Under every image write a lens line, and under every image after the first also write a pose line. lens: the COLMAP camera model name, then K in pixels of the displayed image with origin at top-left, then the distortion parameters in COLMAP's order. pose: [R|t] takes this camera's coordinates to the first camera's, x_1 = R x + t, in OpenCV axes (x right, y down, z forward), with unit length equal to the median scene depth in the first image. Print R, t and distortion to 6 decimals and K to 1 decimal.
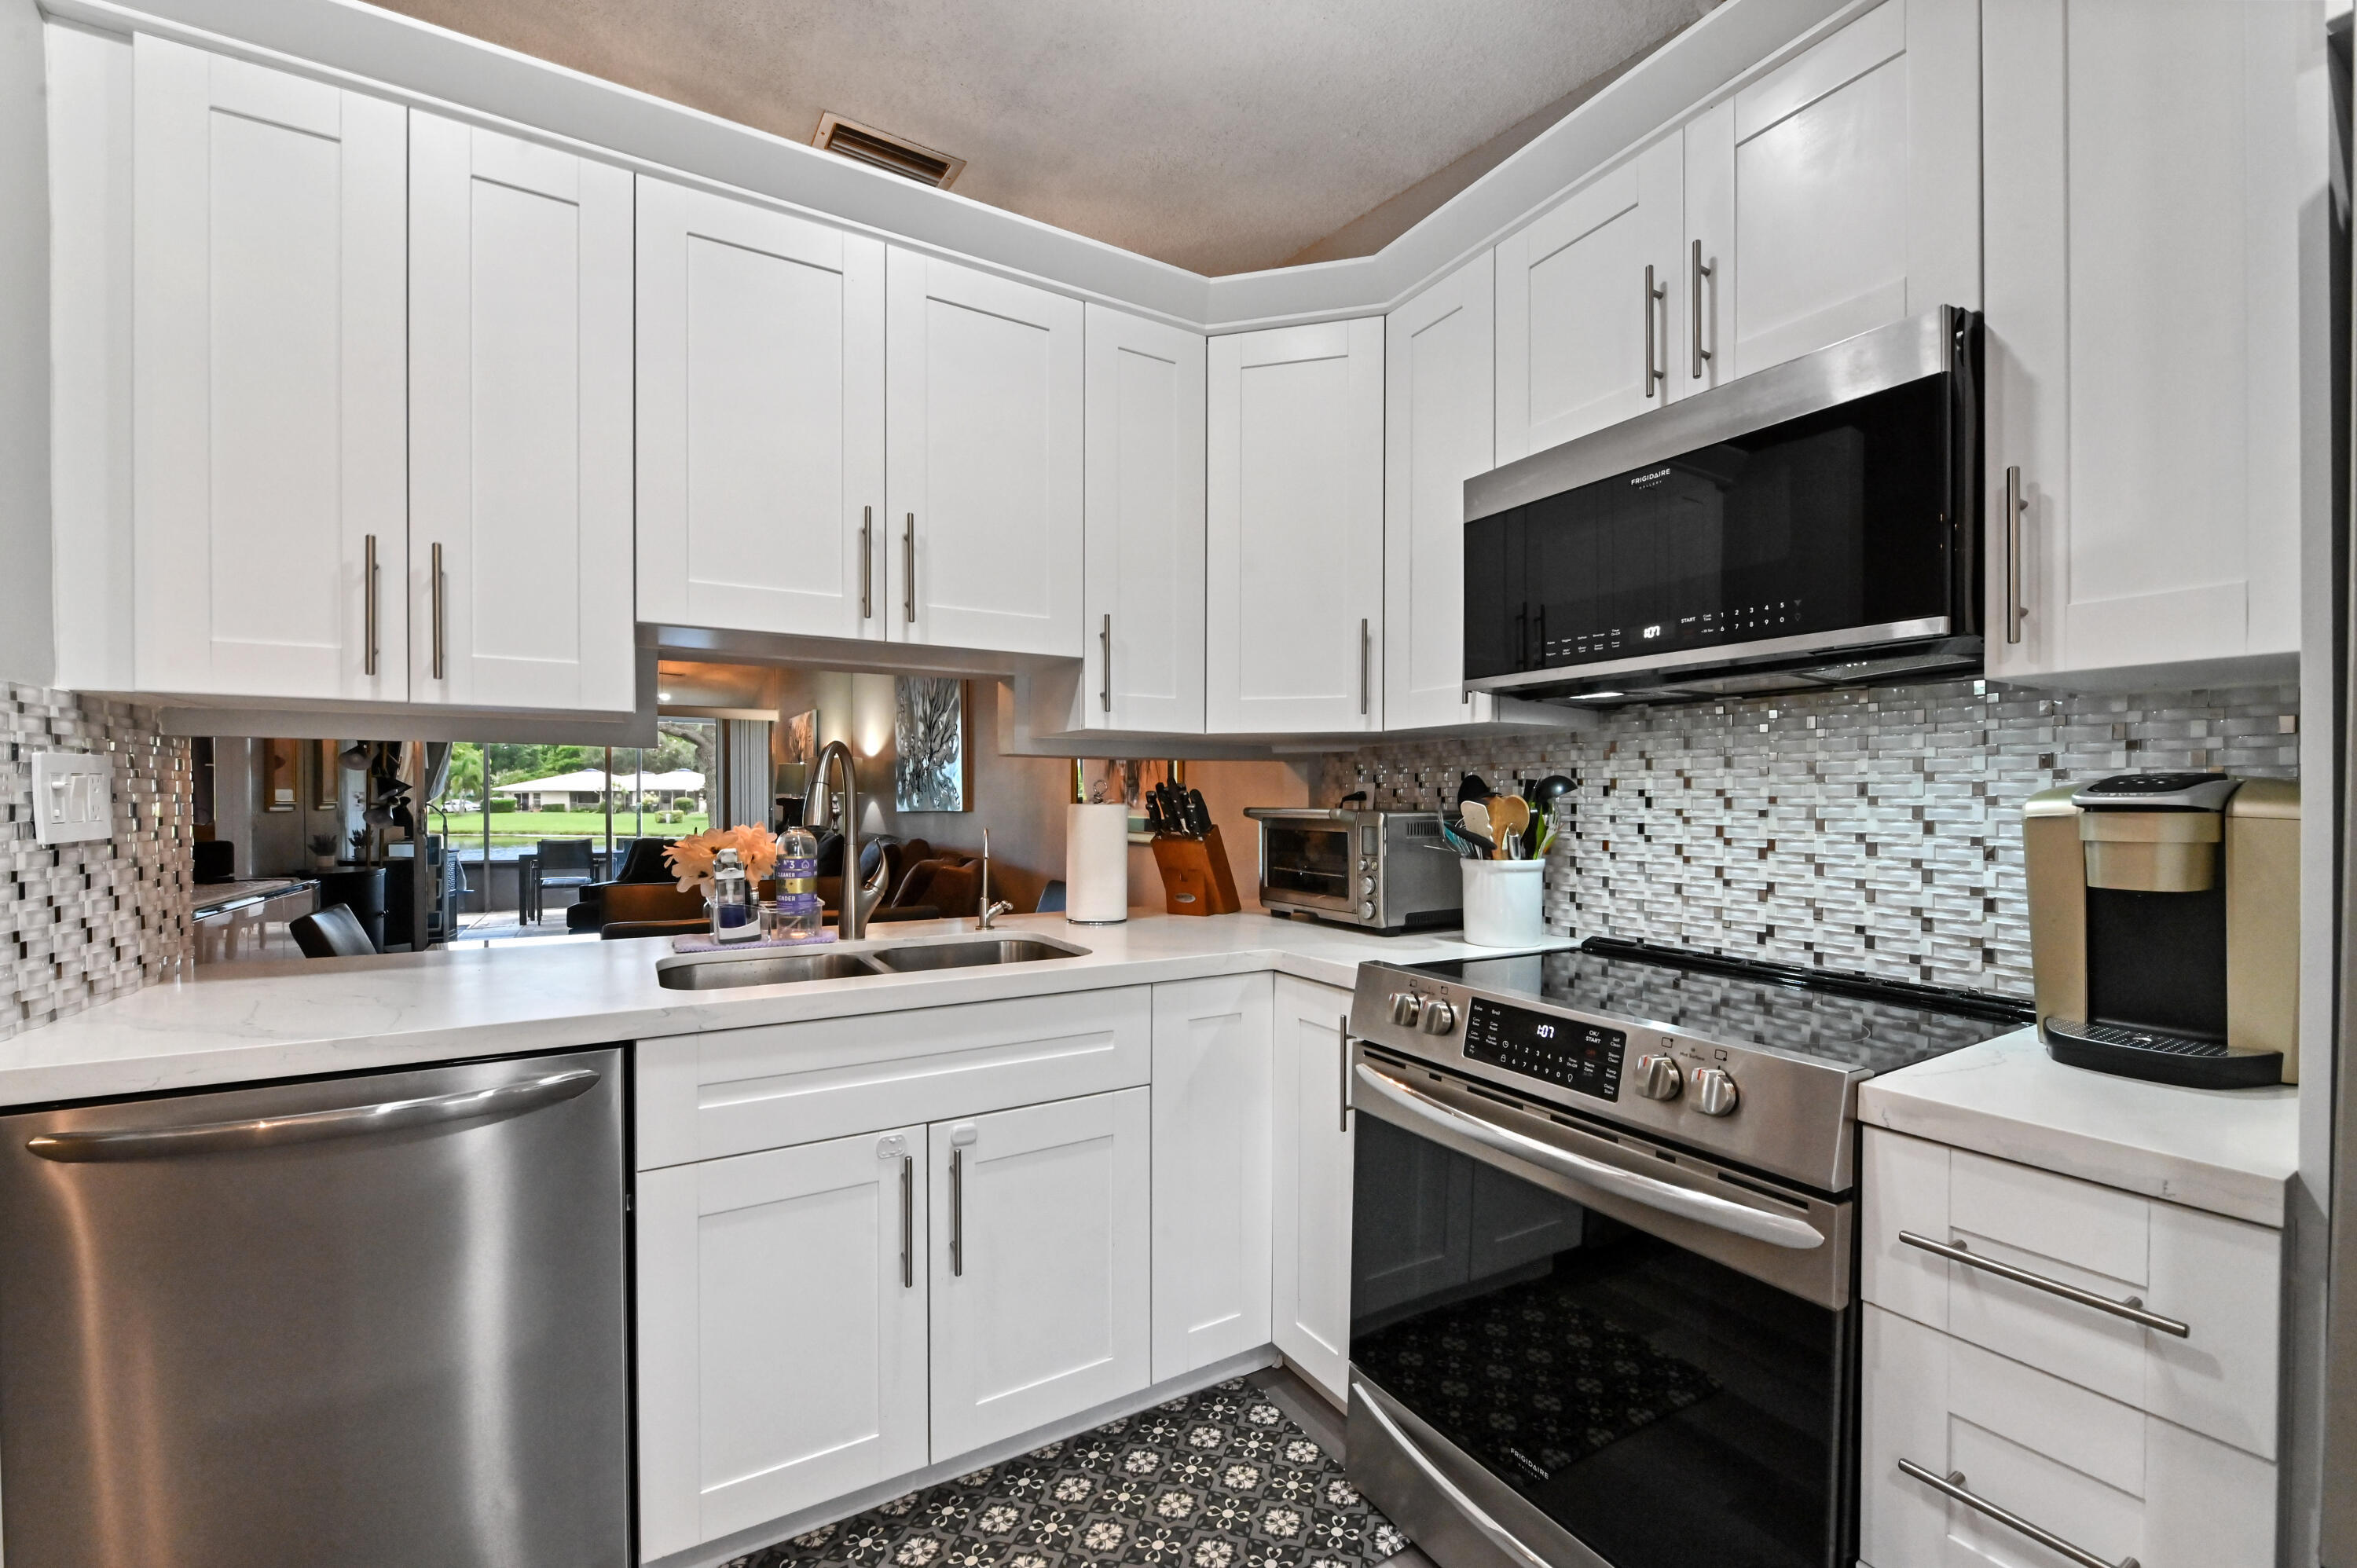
lens RADIAL K [[941.8, 0, 1180.7], [0, 941.8, 809.0], [0, 0, 1]] dist [-0.009876, -0.000416]
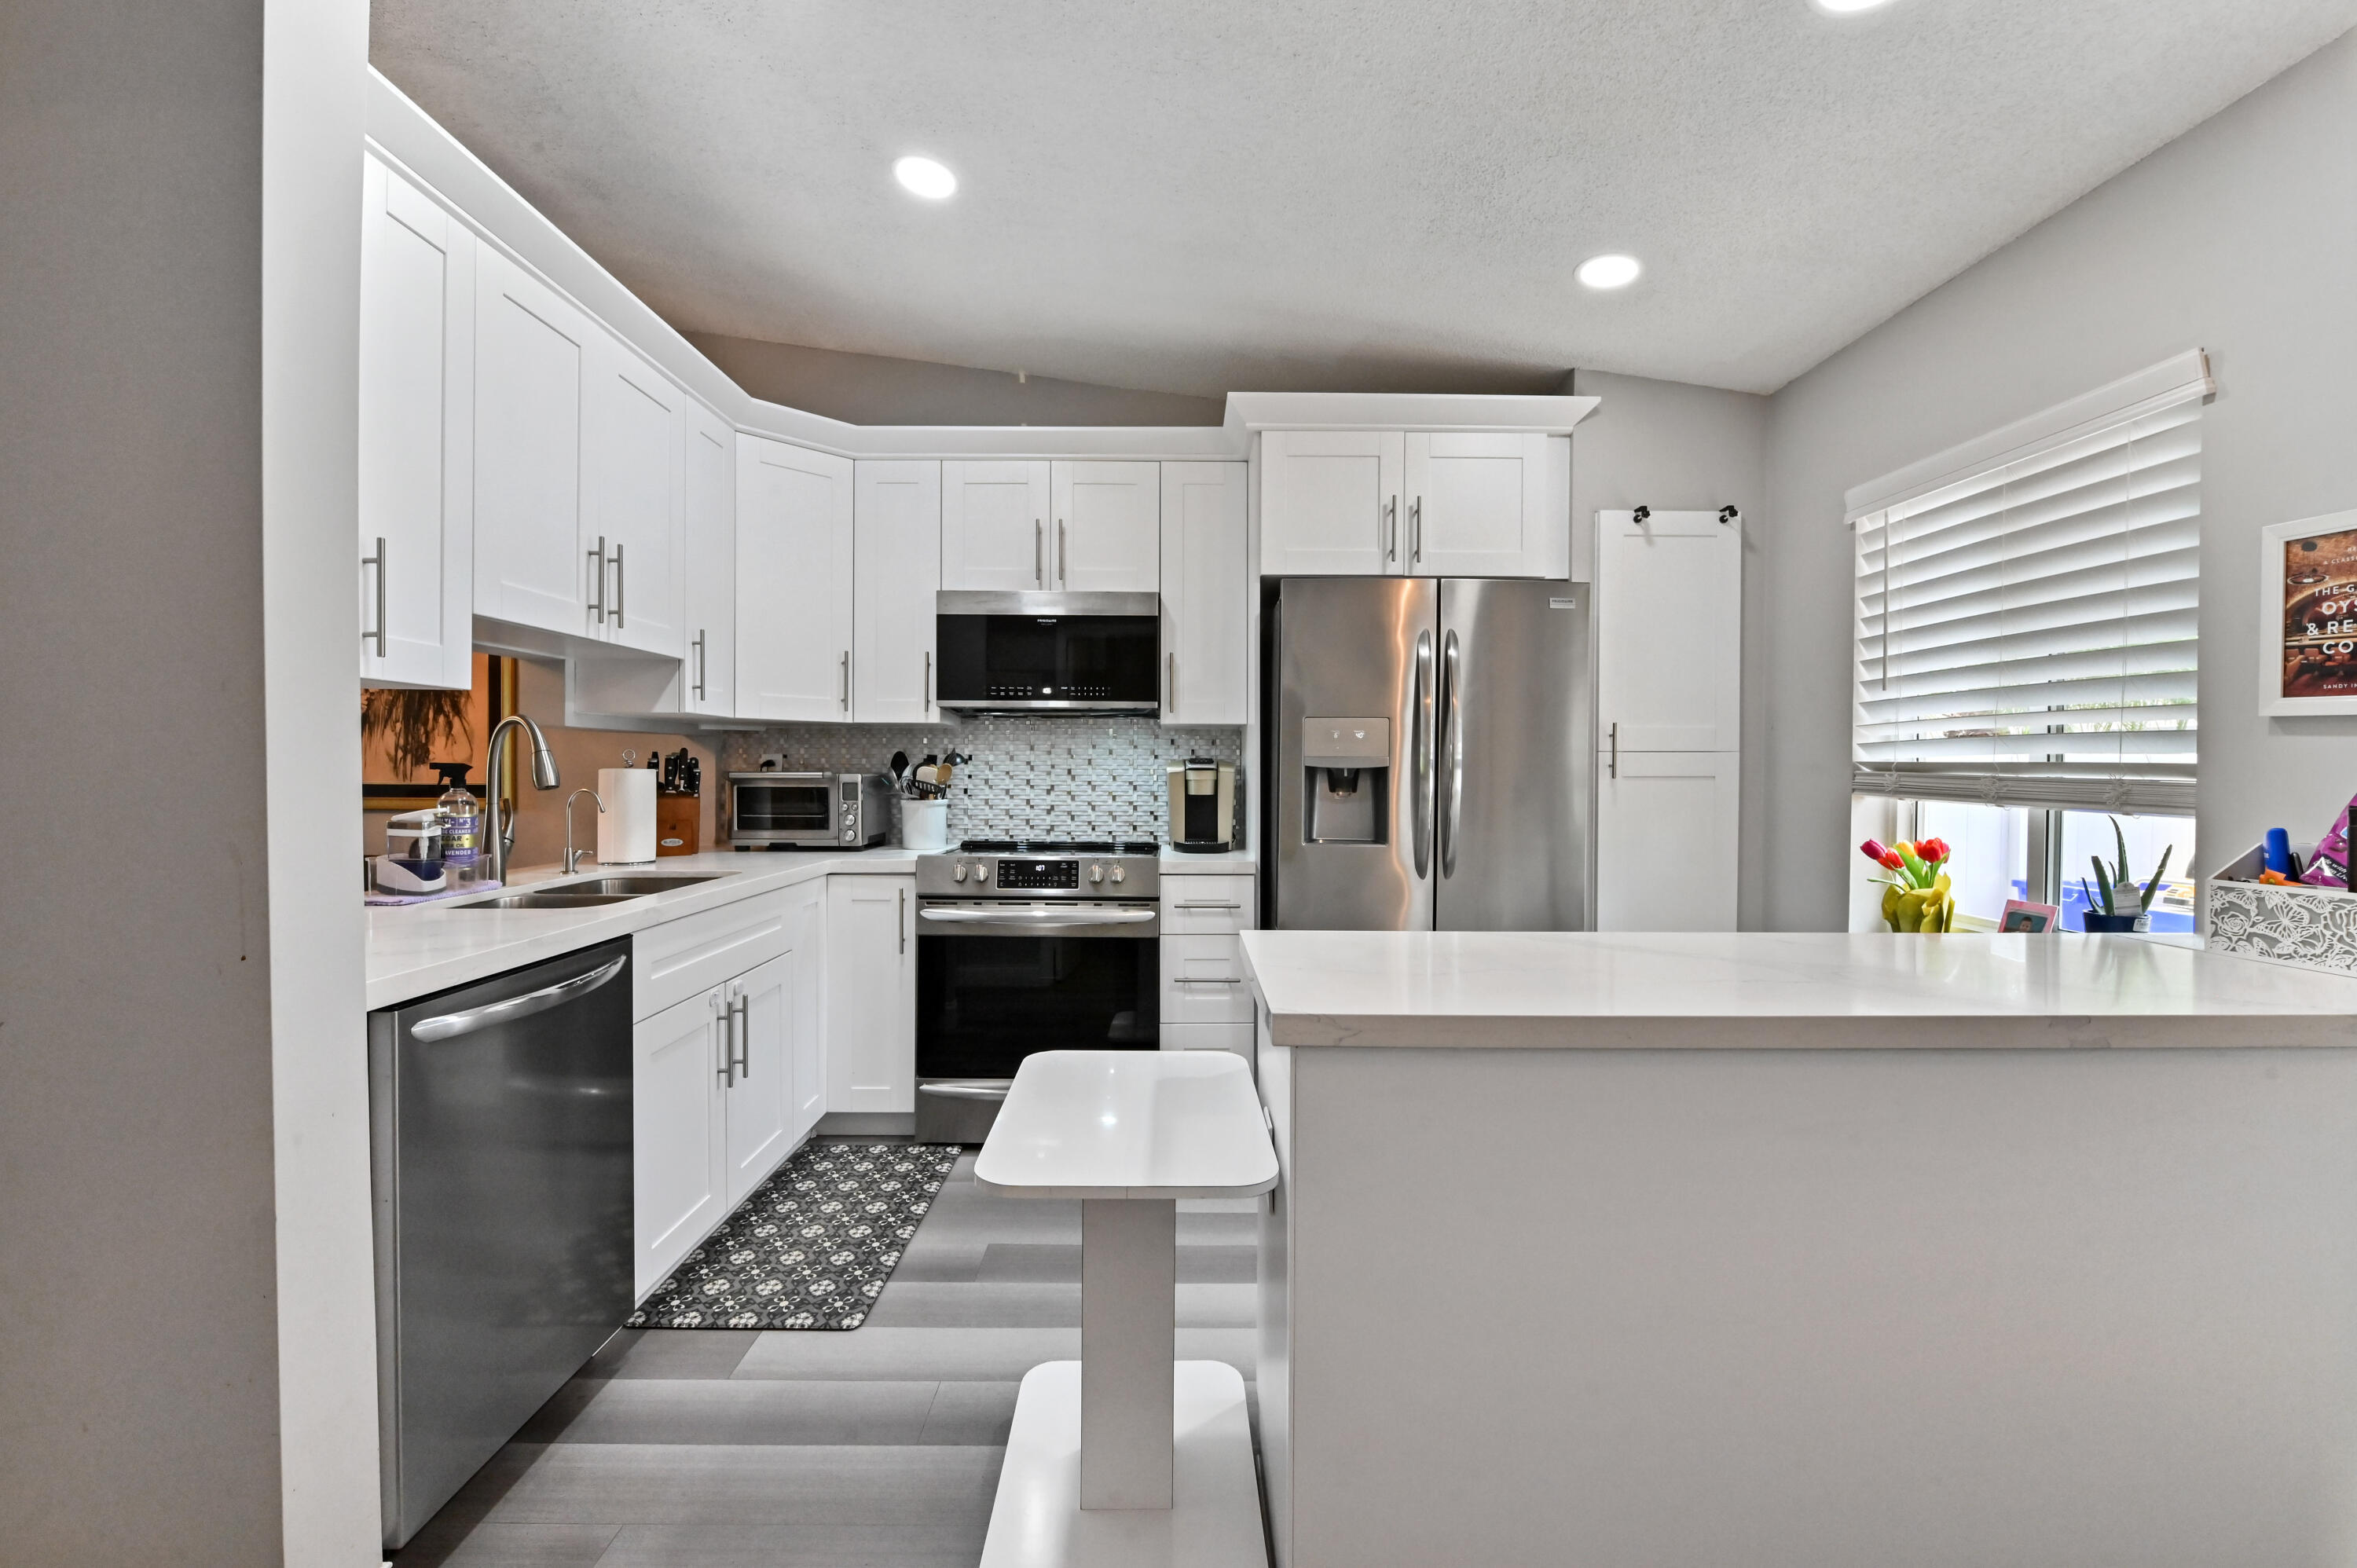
lens RADIAL K [[959.3, 0, 1185.0], [0, 959.3, 785.6], [0, 0, 1]] dist [-0.010560, -0.000085]
pose [[0.499998, -0.014921, 0.865898, -1.155338], [0.005578, 0.999886, 0.014008, 0.005503], [-0.866008, -0.002174, 0.500025, -0.370660]]
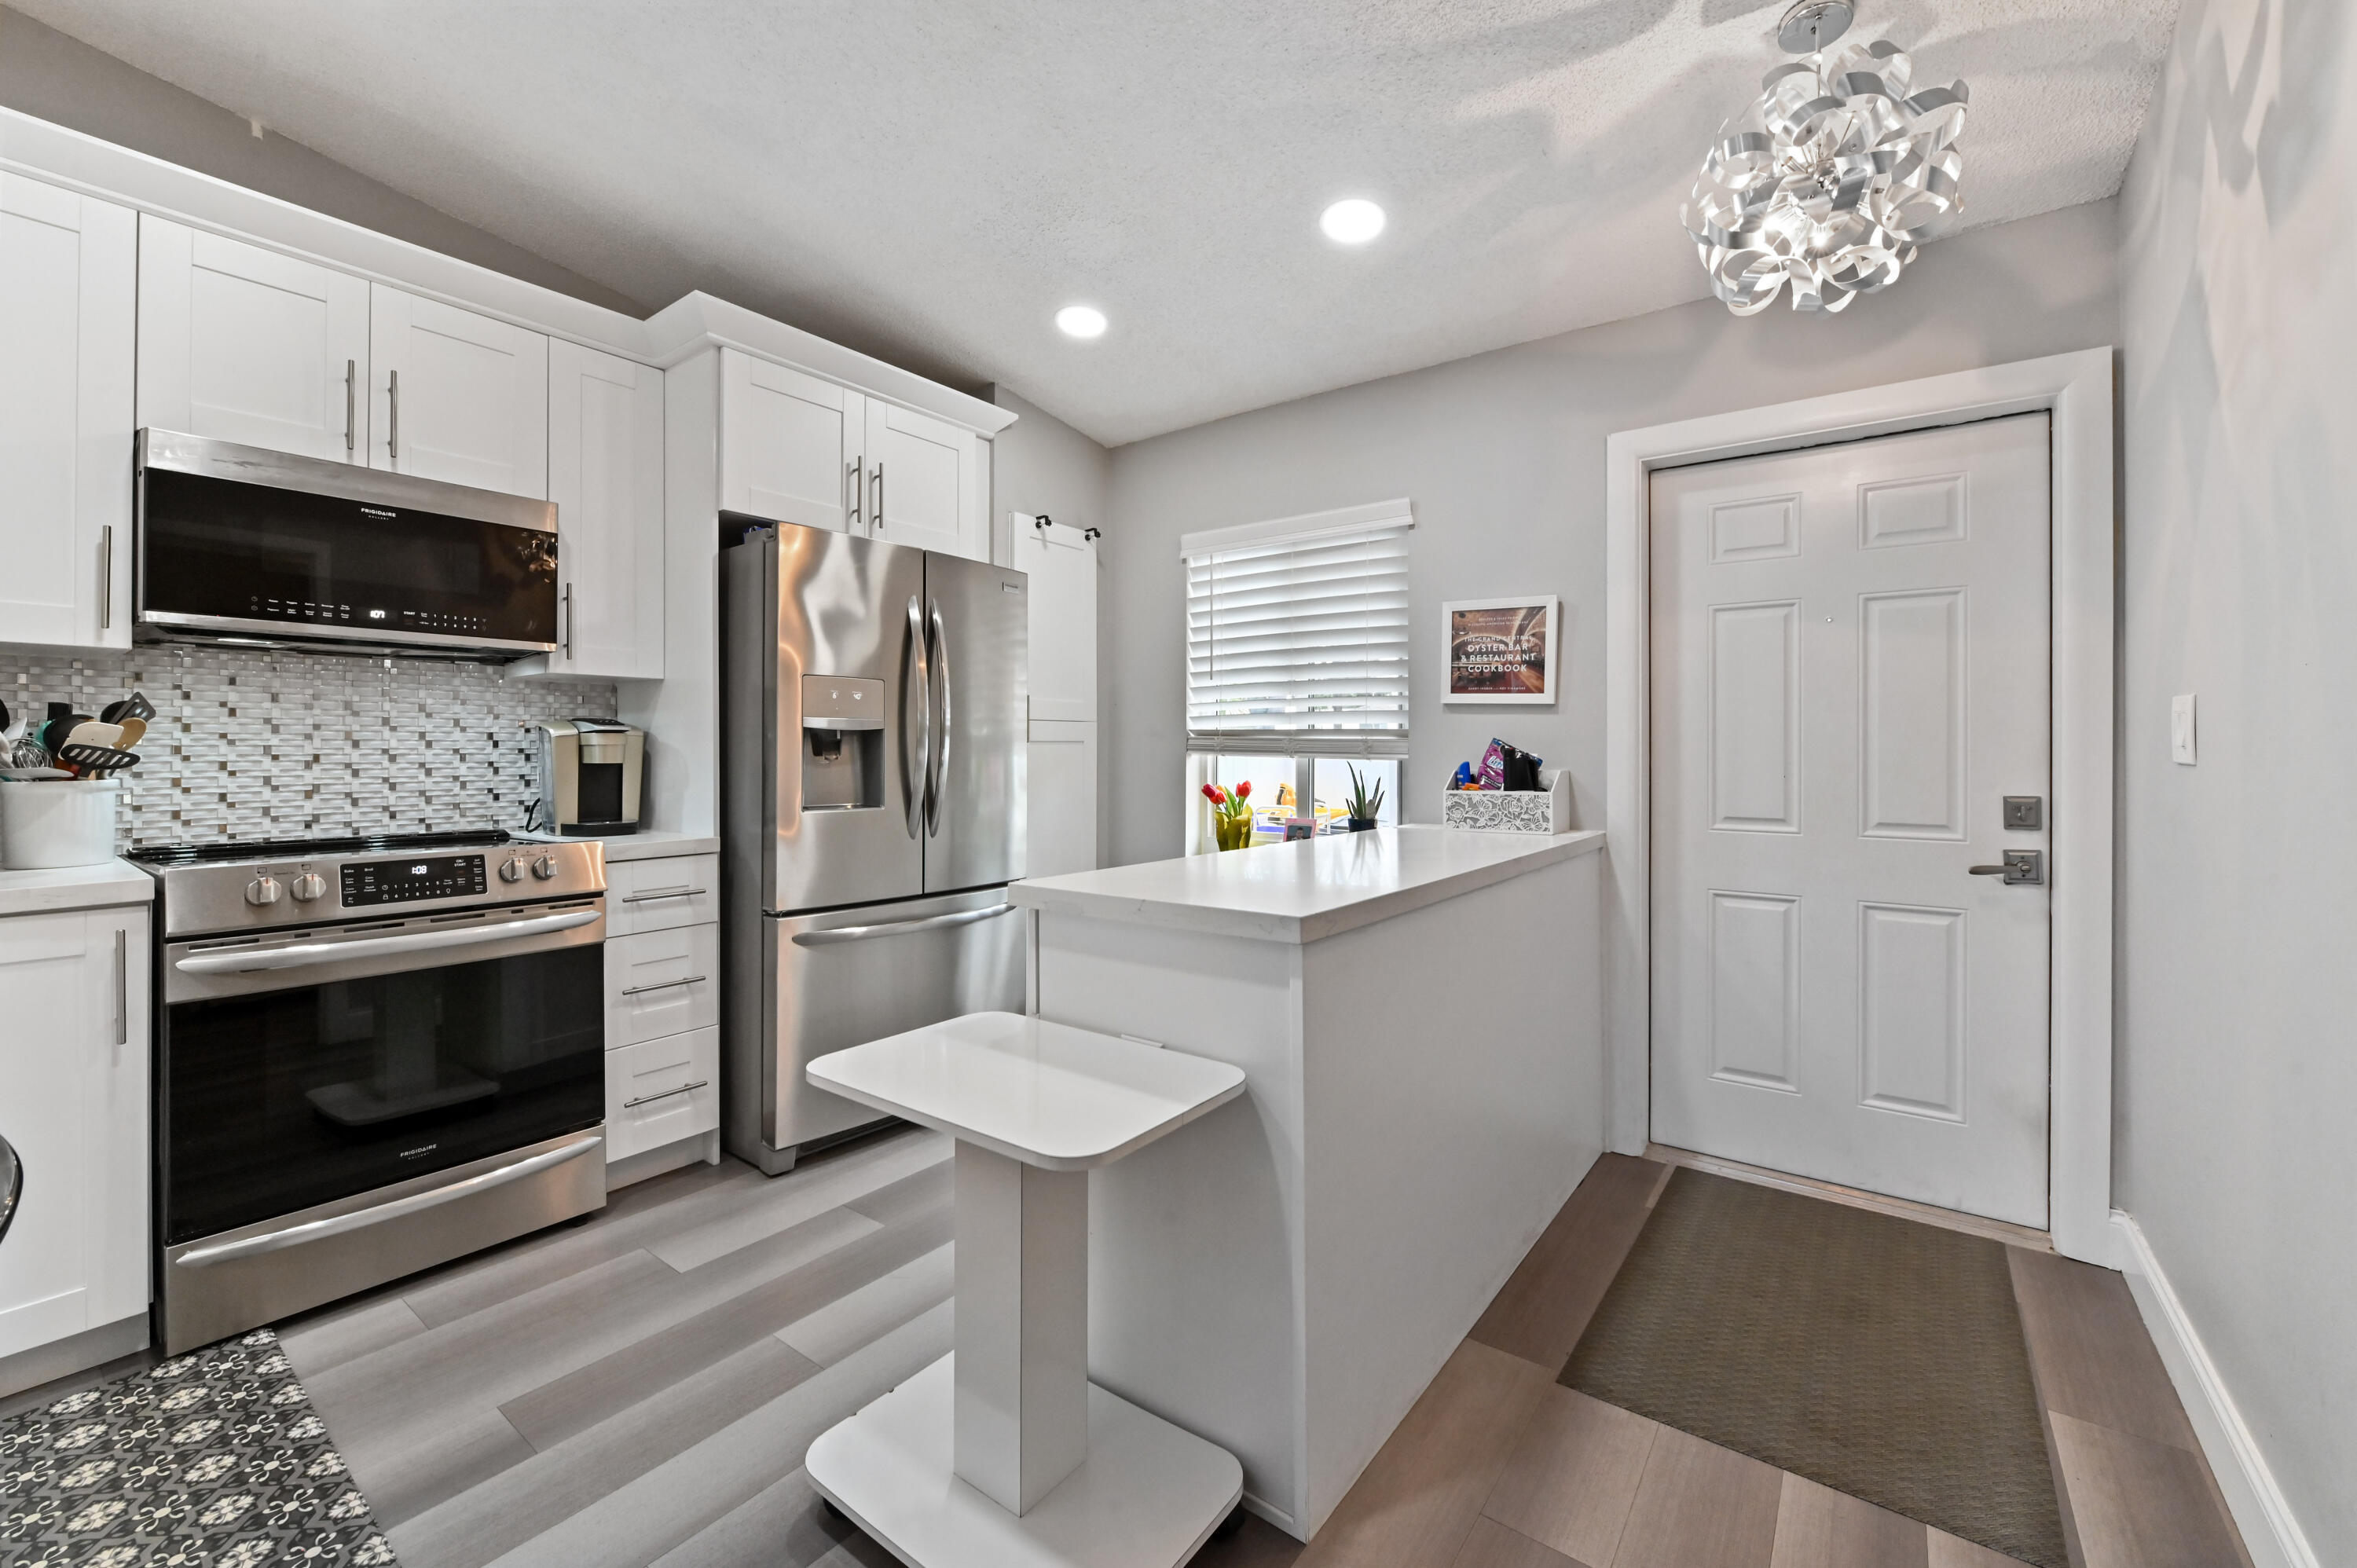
lens RADIAL K [[941.8, 0, 1177.2], [0, 941.8, 750.3], [0, 0, 1]] dist [-0.009876, -0.000416]
pose [[-0.382611, -0.001685, 0.923908, -1.236874], [0.008630, 0.999948, 0.005397, 0.030918], [-0.923869, 0.010038, -0.382576, 0.340322]]
